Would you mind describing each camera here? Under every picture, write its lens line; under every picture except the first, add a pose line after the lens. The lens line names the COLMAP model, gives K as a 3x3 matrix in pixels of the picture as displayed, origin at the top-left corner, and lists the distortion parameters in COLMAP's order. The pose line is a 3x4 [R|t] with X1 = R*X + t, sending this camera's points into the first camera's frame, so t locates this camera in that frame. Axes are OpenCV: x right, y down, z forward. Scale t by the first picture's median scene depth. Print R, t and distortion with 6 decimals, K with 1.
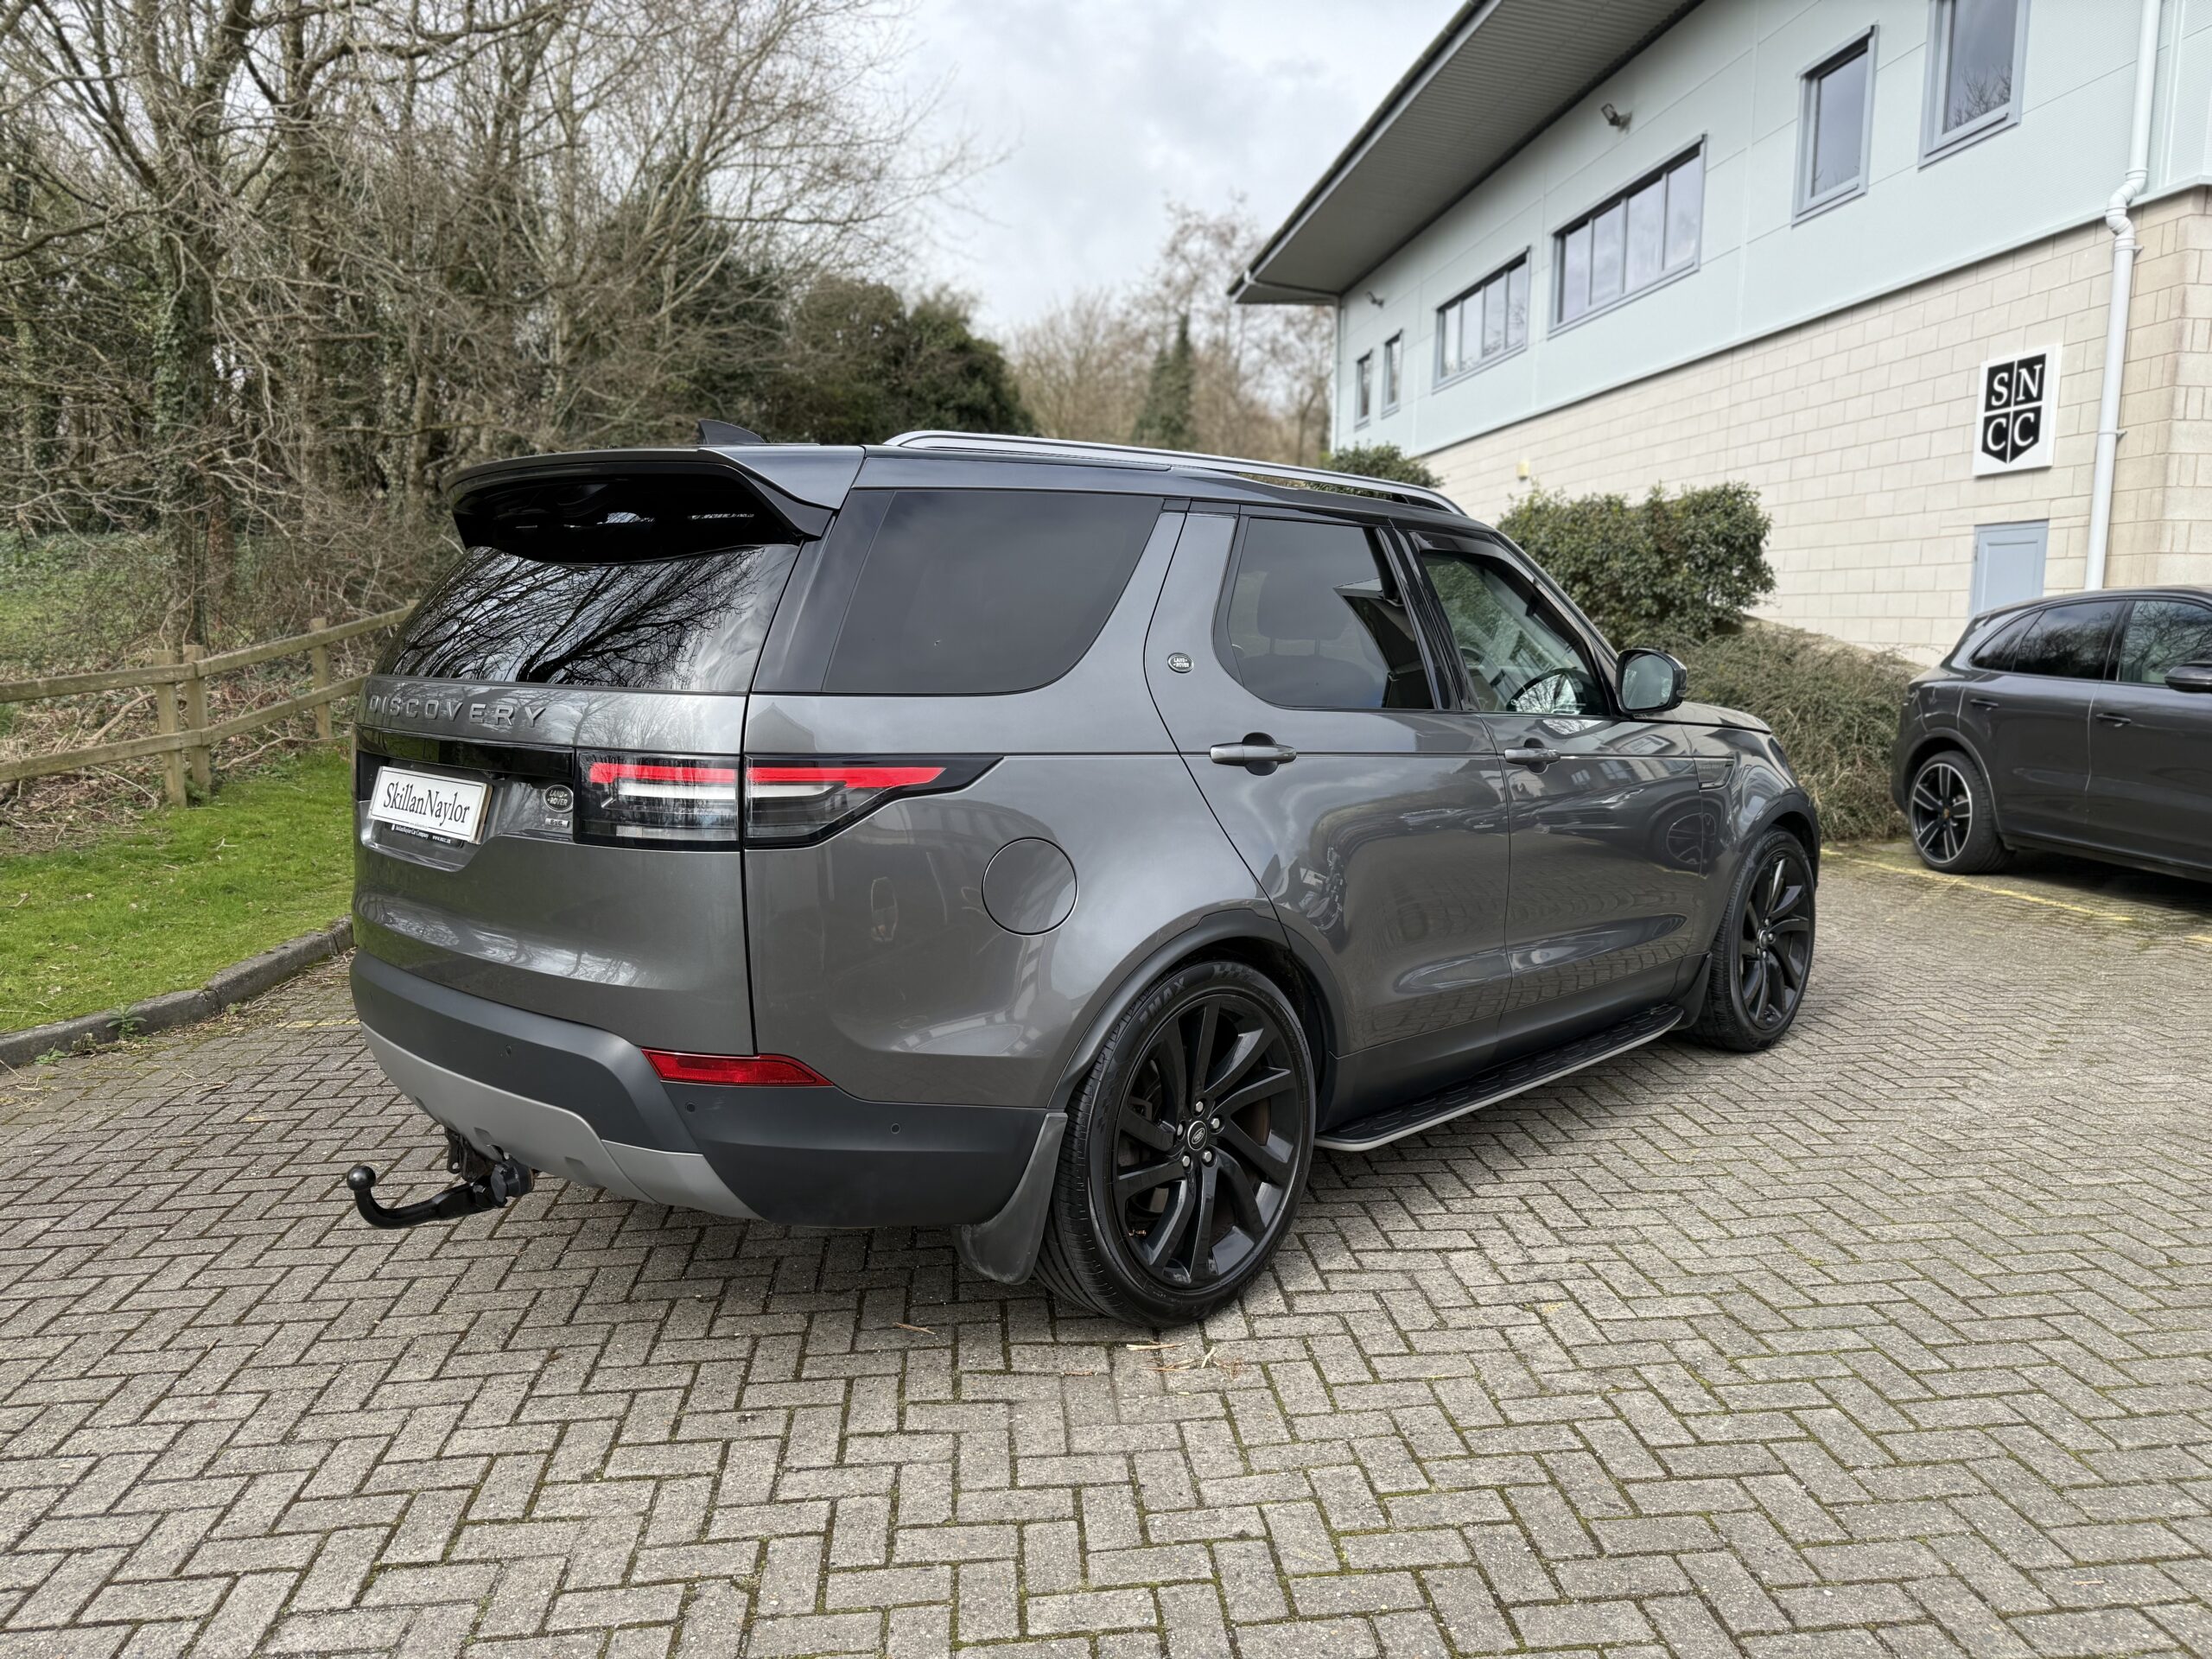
lens RADIAL K [[1555.4, 0, 1106.0], [0, 1555.4, 829.5], [0, 0, 1]] dist [0.087302, -0.142145]
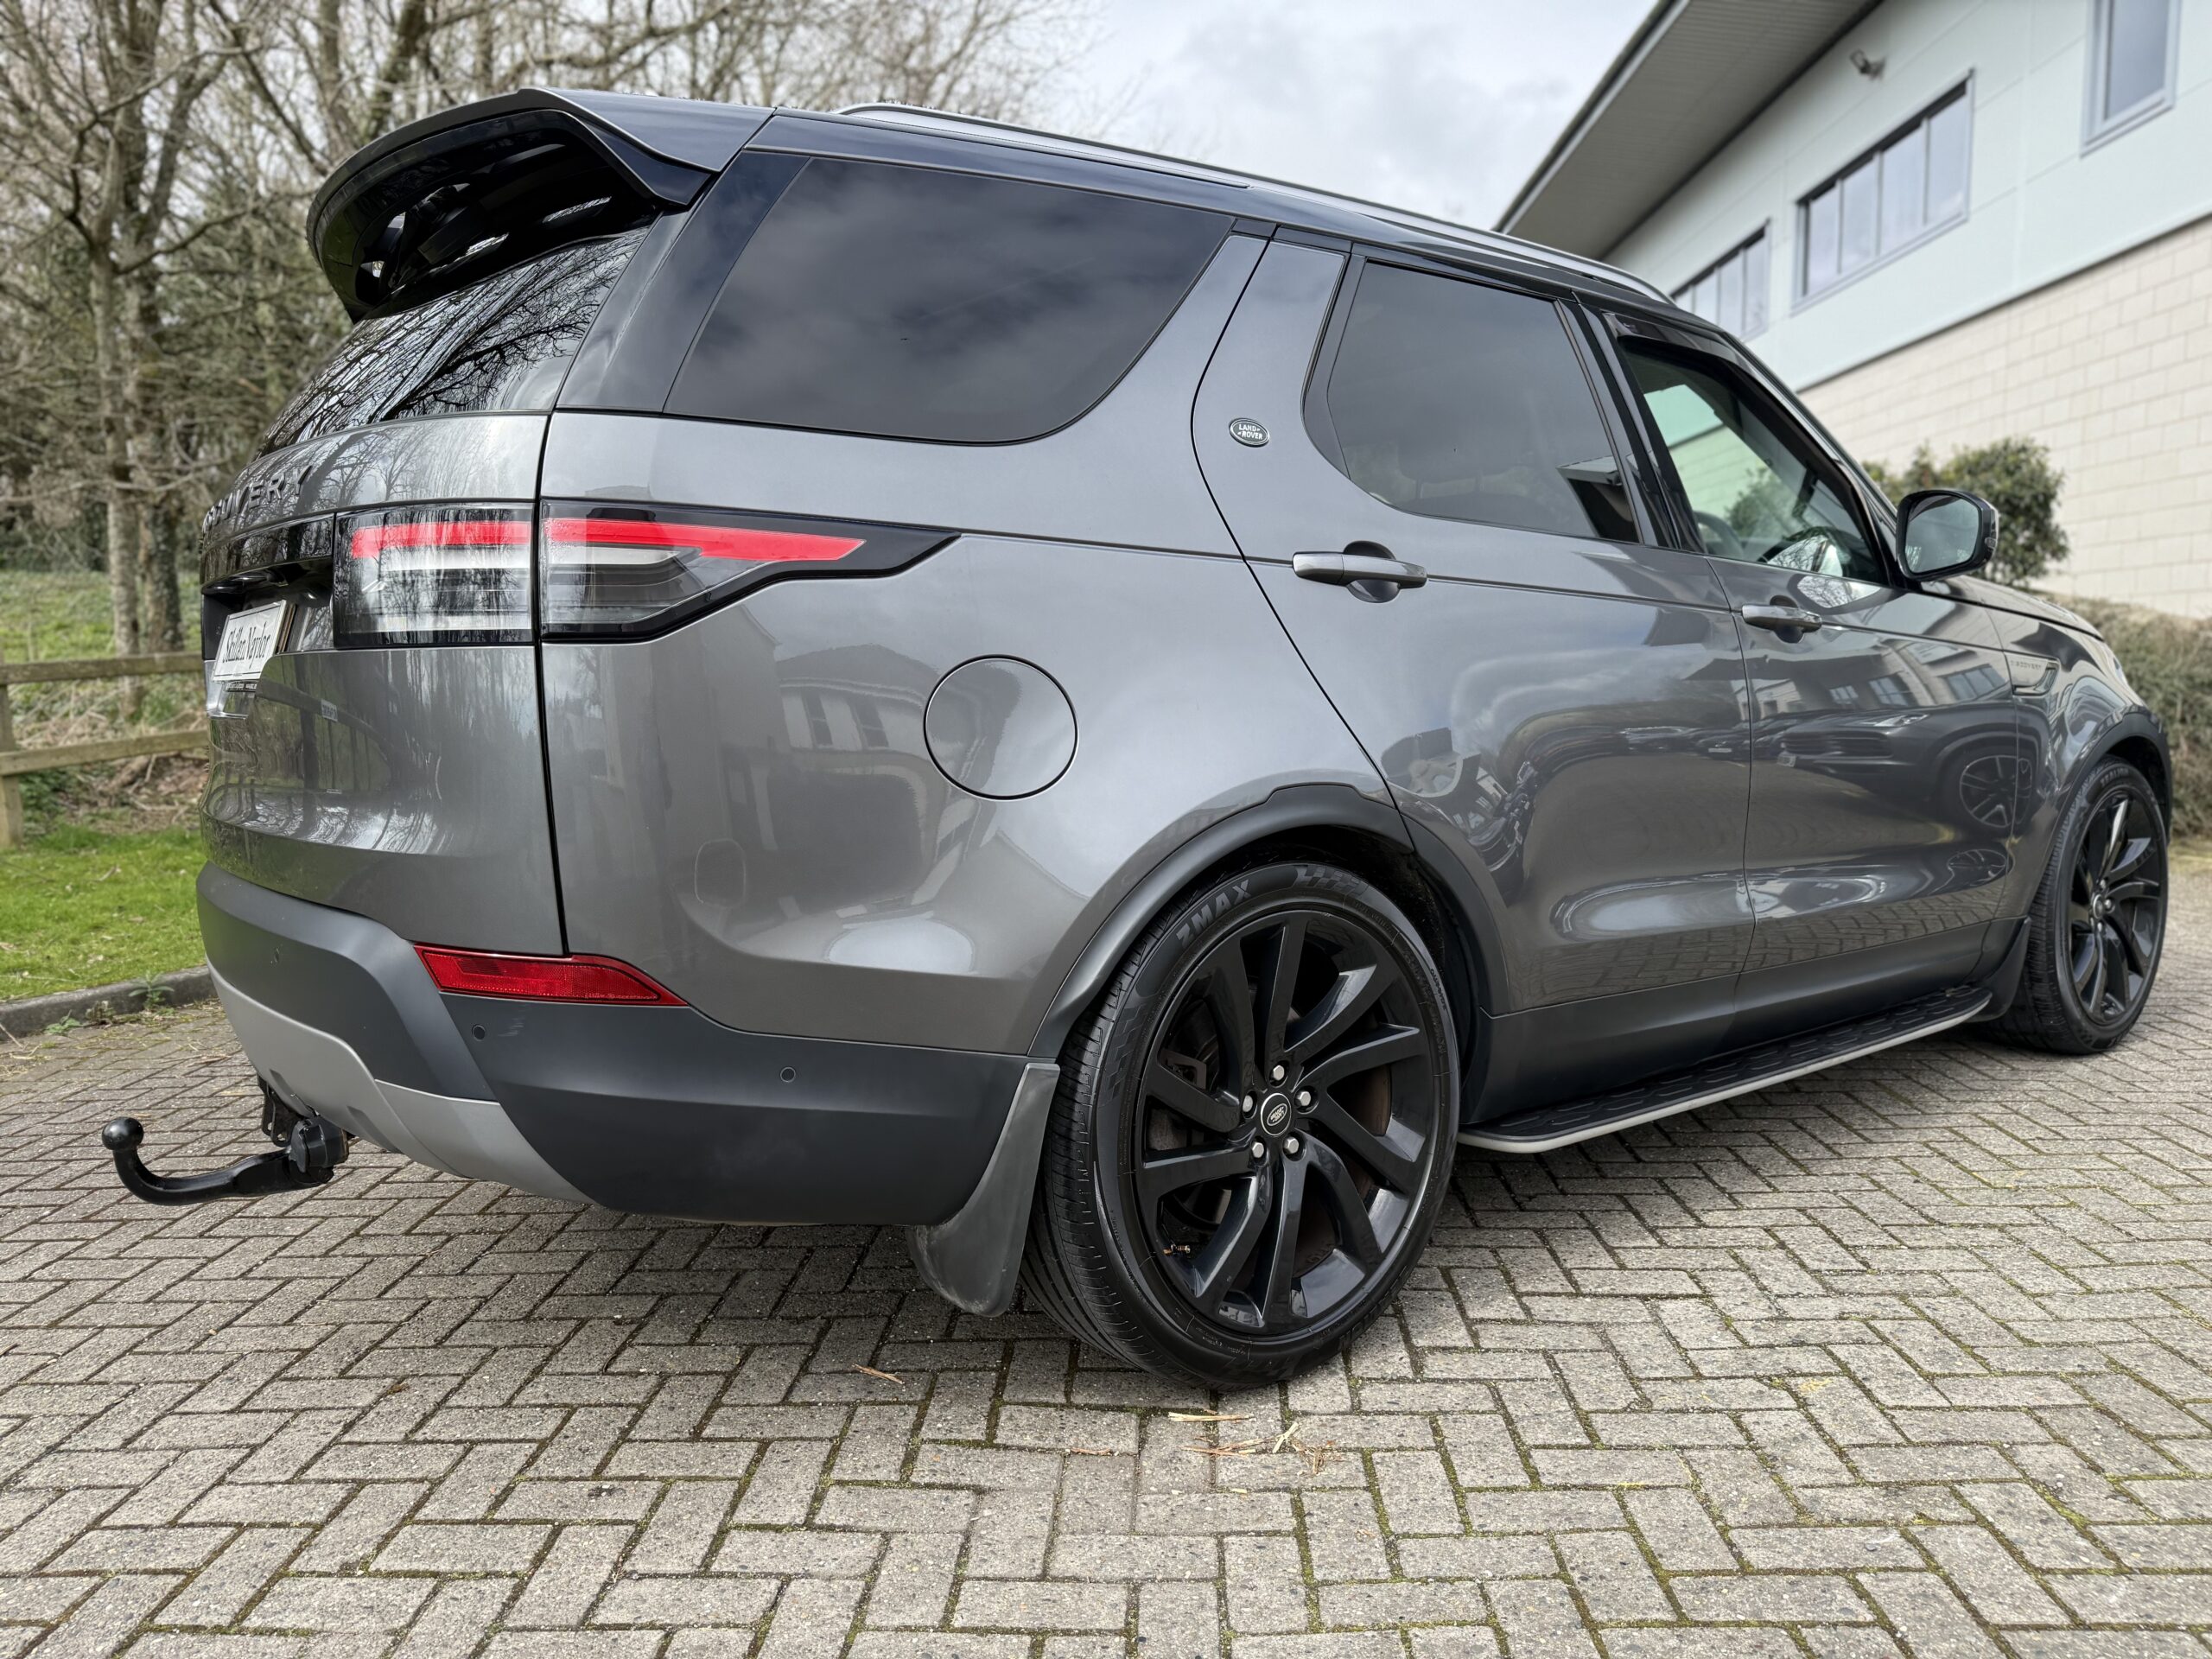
lens RADIAL K [[1577.4, 0, 1106.0], [0, 1577.4, 829.5], [0, 0, 1]] dist [0.001200, 0.002435]
pose [[0.990489, -0.001780, -0.137582, 0.081790], [-0.001821, 0.999659, -0.026042, 0.090233], [0.137581, 0.026045, 0.990148, 0.302155]]
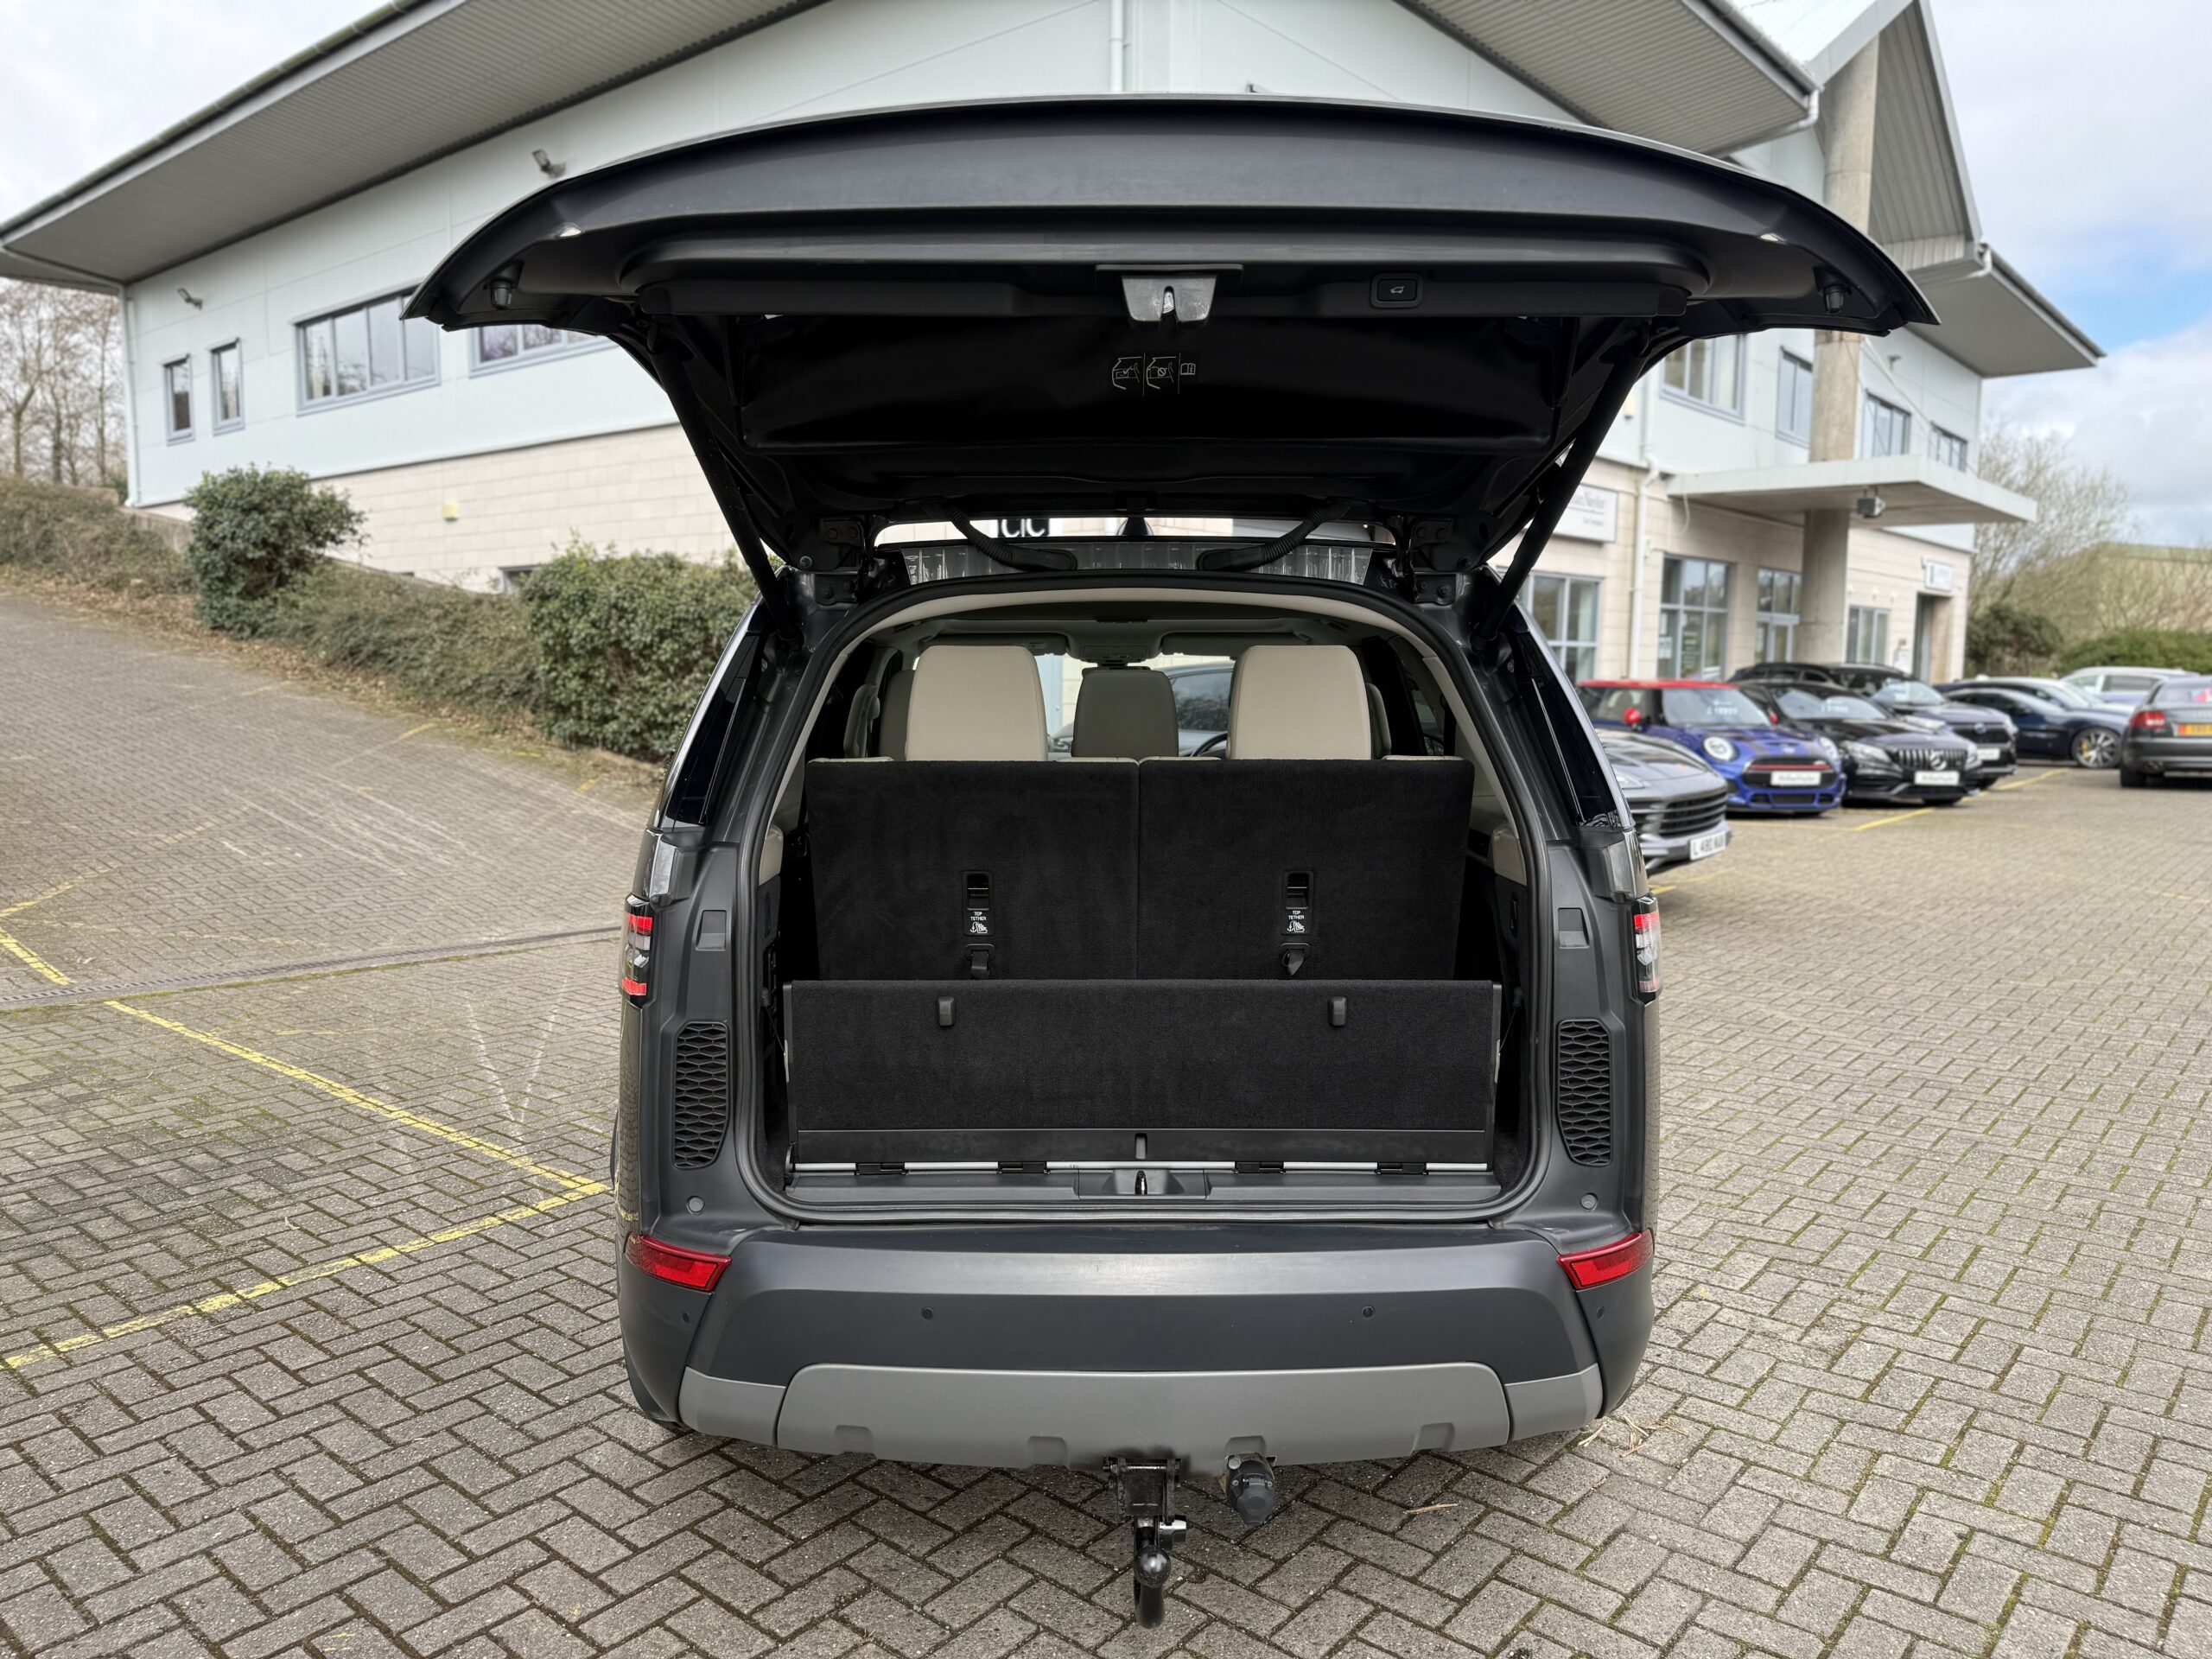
lens RADIAL K [[1555.4, 0, 1106.0], [0, 1555.4, 829.5], [0, 0, 1]] dist [0.087302, -0.142145]
pose [[0.712122, -0.071923, 0.698362, -0.881904], [0.090412, 0.995851, 0.010368, -0.101649], [-0.696210, 0.055756, 0.715670, 0.464730]]
